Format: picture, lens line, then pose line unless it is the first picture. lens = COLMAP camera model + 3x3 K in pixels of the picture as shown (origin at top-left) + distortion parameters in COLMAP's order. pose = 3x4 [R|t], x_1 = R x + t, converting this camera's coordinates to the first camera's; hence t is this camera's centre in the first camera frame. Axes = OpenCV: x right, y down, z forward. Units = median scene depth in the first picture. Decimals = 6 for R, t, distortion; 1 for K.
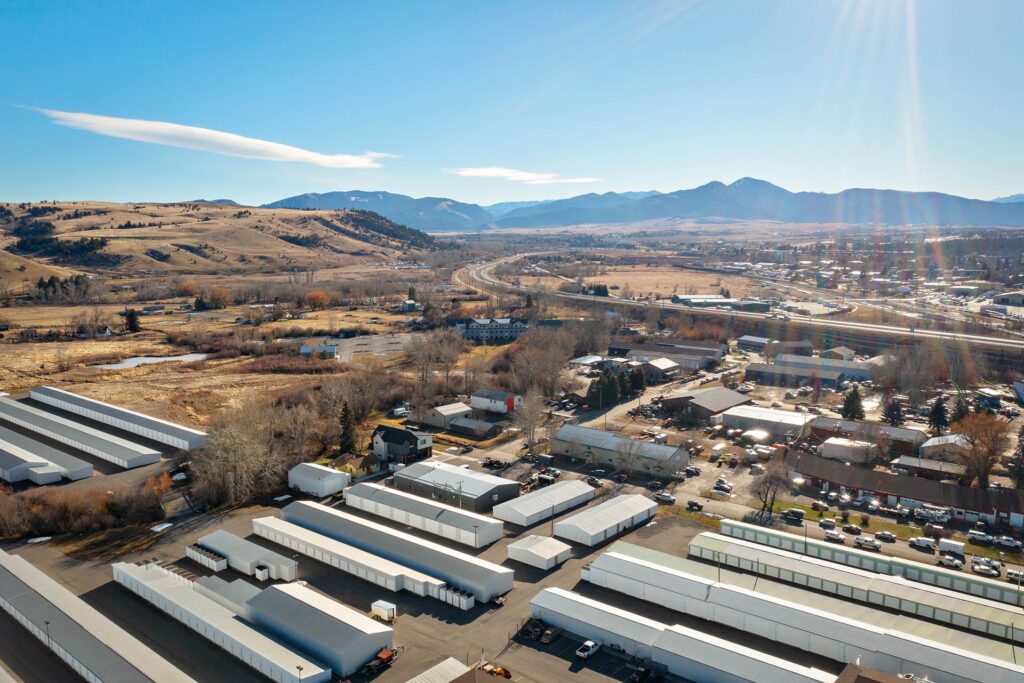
lens RADIAL K [[805.2, 0, 512.0], [0, 805.2, 341.5], [0, 0, 1]] dist [-0.013313, 0.006032]
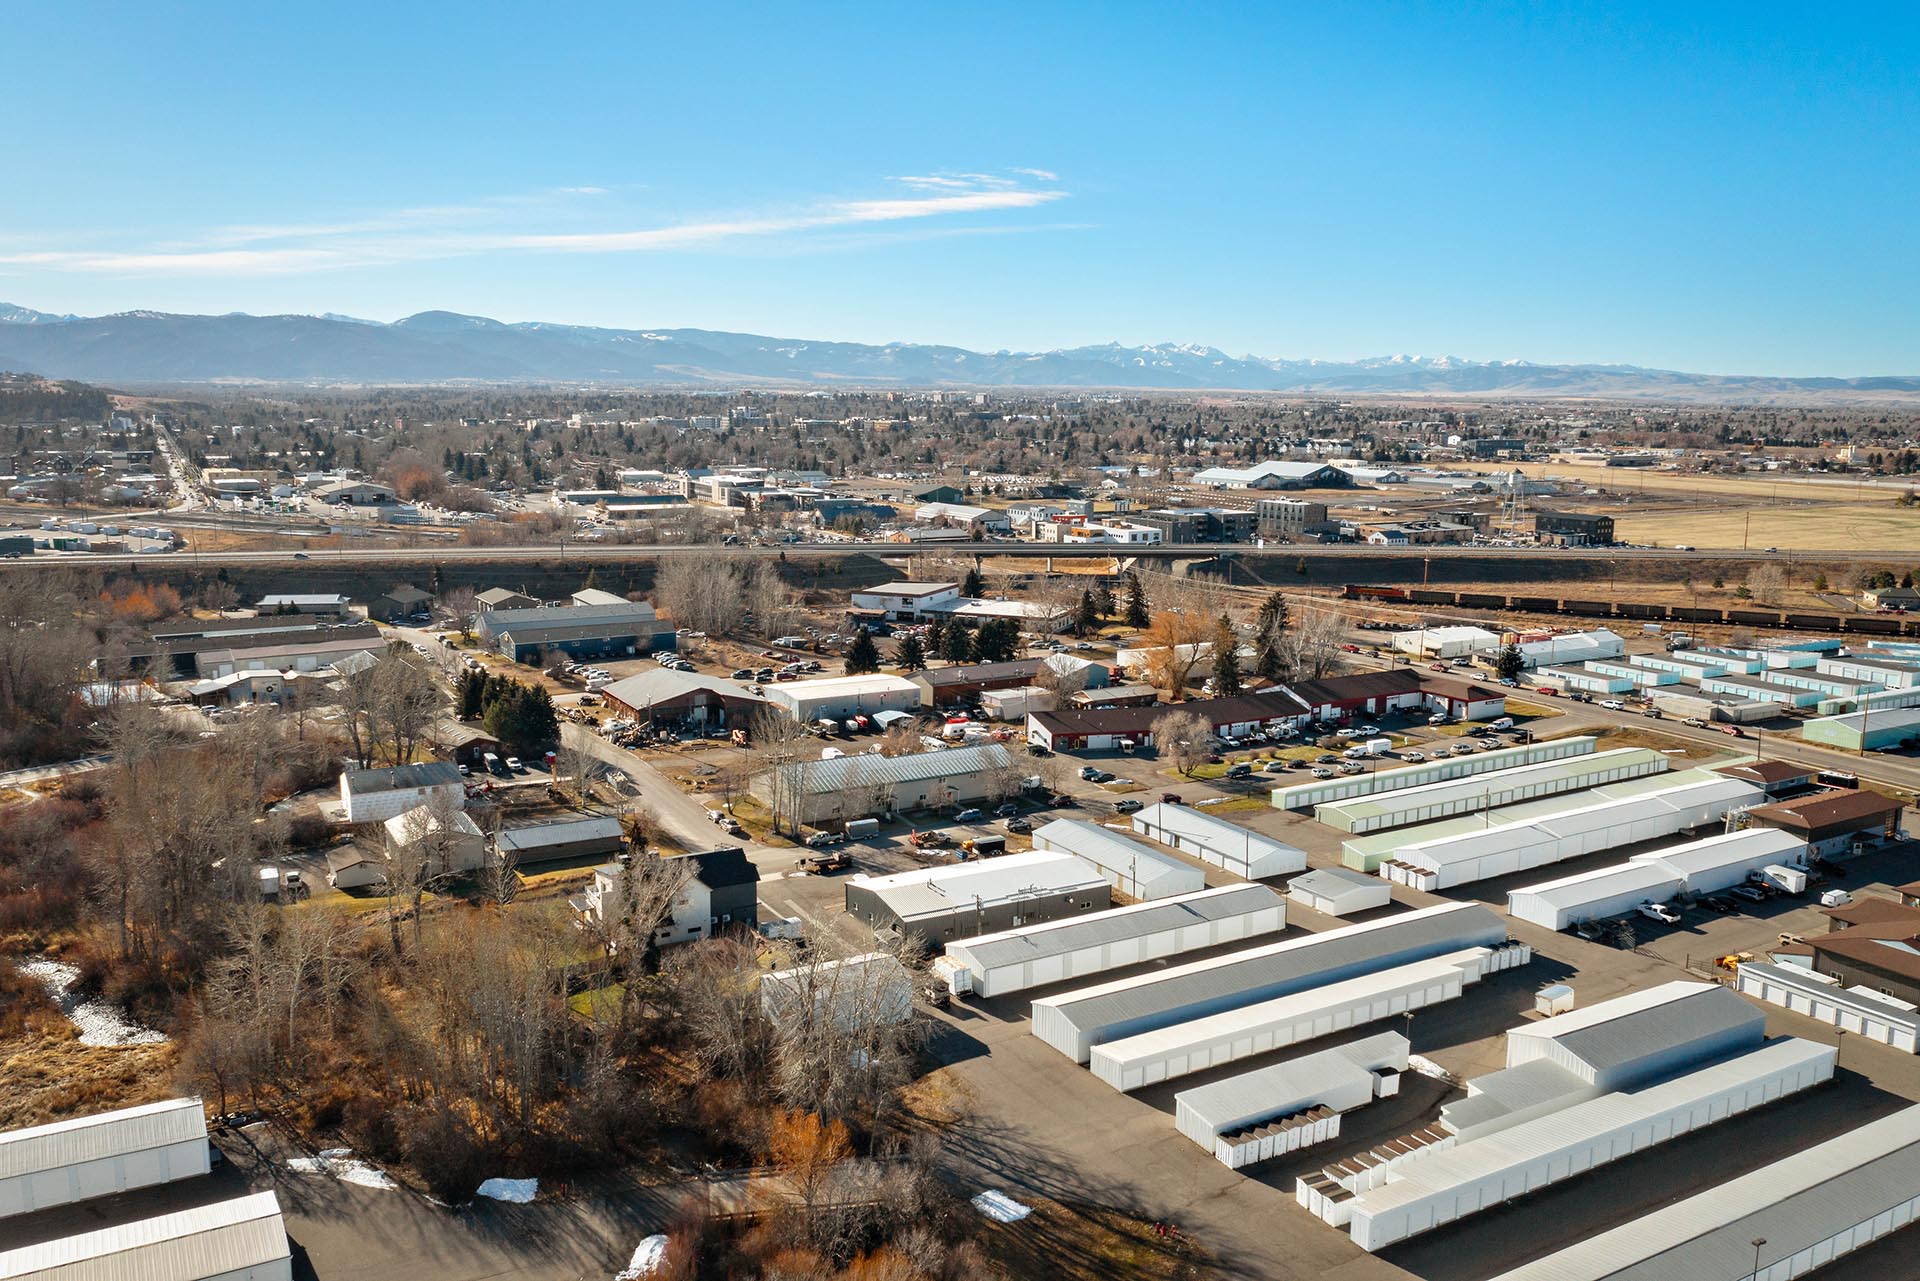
lens RADIAL K [[1509.8, 0, 960.0], [0, 1509.8, 640.5], [0, 0, 1]] dist [-0.013313, 0.006032]
pose [[0.333425, -0.147837, 0.931113, -1.101725], [0.114739, 0.986650, 0.115568, -0.100878], [-0.935769, 0.068301, 0.345936, 0.828533]]
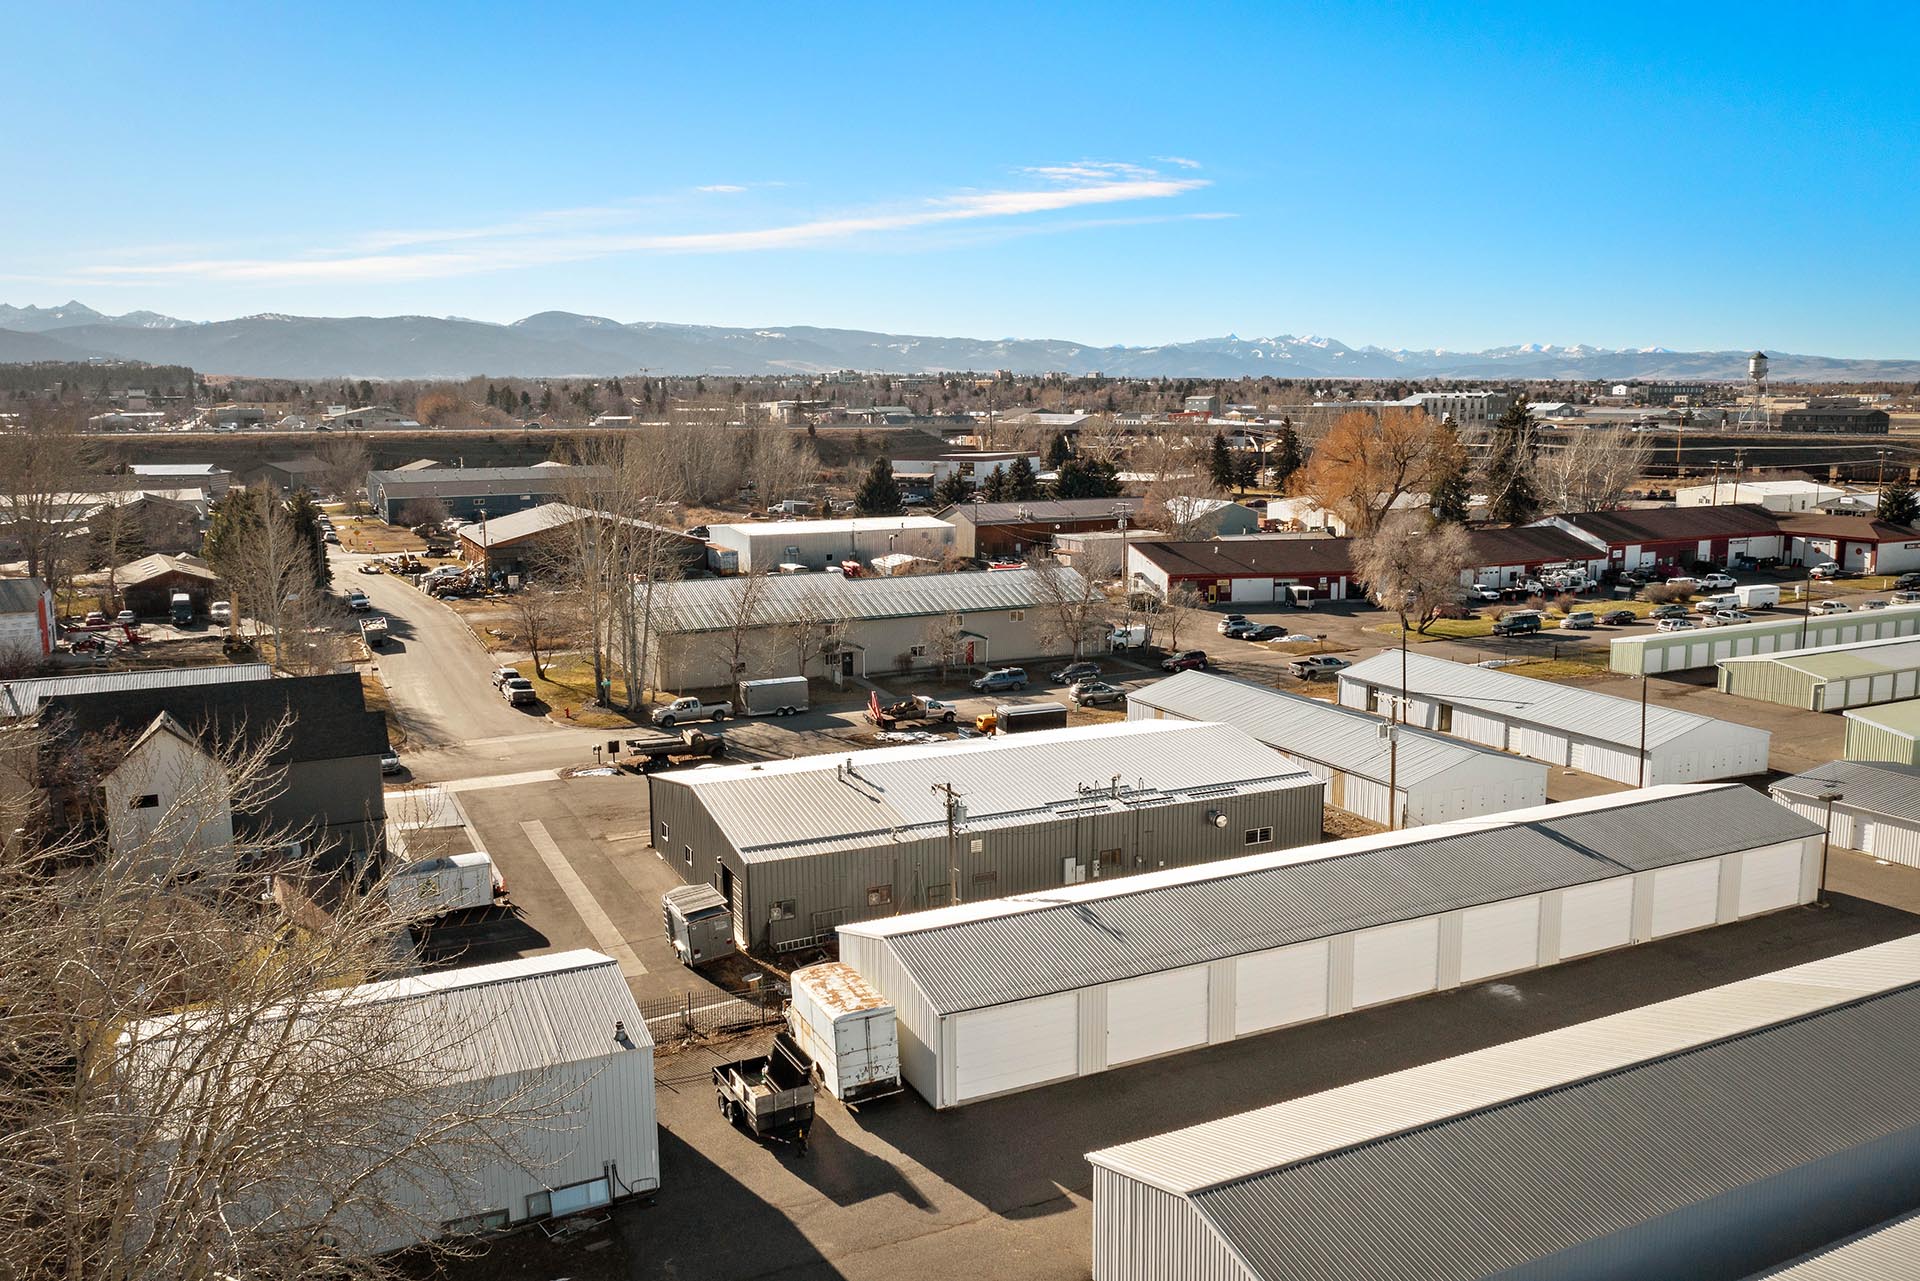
lens RADIAL K [[1509.8, 0, 960.0], [0, 1509.8, 640.5], [0, 0, 1]] dist [-0.013313, 0.006032]
pose [[0.403061, -0.147595, 0.903193, -0.478110], [0.123152, 0.986680, 0.106280, 0.119767], [-0.906849, 0.068393, 0.415869, 1.034144]]
